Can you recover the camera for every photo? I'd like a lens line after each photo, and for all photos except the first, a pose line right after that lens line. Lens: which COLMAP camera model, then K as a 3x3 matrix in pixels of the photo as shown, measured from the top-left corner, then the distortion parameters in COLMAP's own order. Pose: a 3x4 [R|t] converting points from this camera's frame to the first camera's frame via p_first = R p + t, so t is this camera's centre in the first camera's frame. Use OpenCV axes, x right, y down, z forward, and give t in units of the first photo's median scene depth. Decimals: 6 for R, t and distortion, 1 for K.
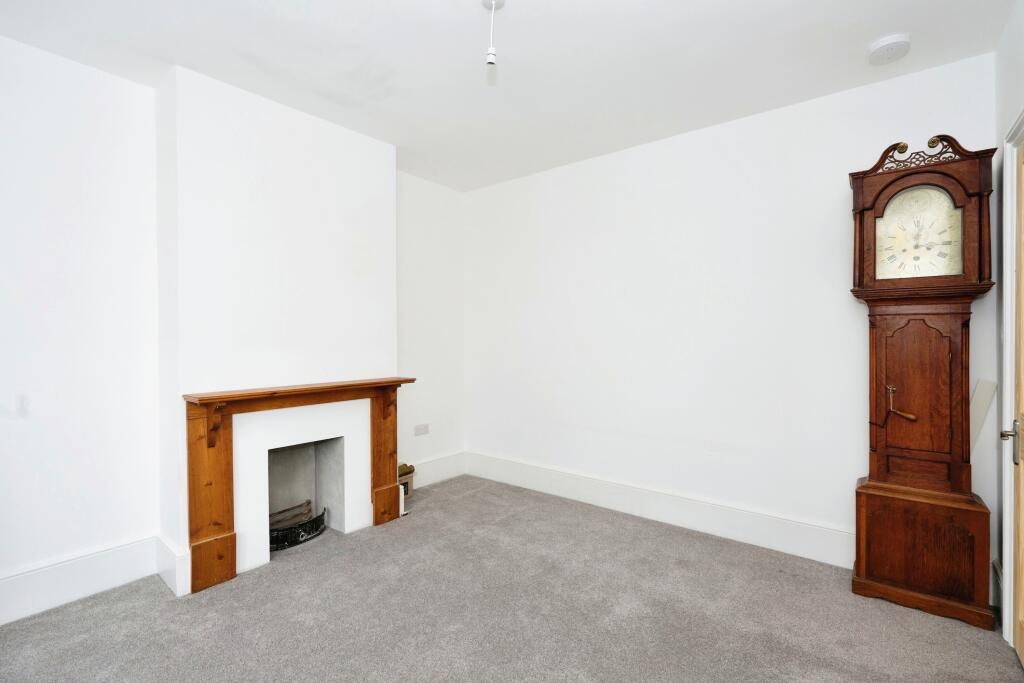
lens RADIAL K [[467.1, 0, 510.9], [0, 467.1, 338.8], [0, 0, 1]] dist [-0.003641, 0.001348]
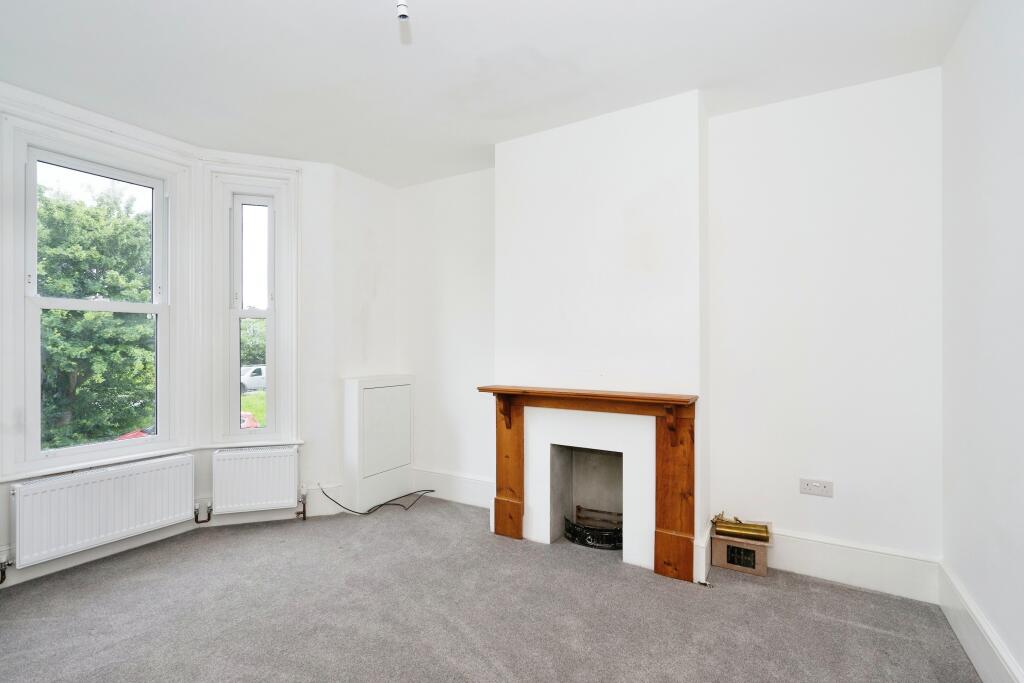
lens RADIAL K [[467.1, 0, 513.0], [0, 467.1, 347.3], [0, 0, 1]] dist [-0.003641, 0.001348]
pose [[0.143517, 0.004062, -0.989640, 0.505479], [-0.004988, 0.999982, 0.003381, 0.003046], [0.989635, 0.004451, 0.143535, 0.663005]]
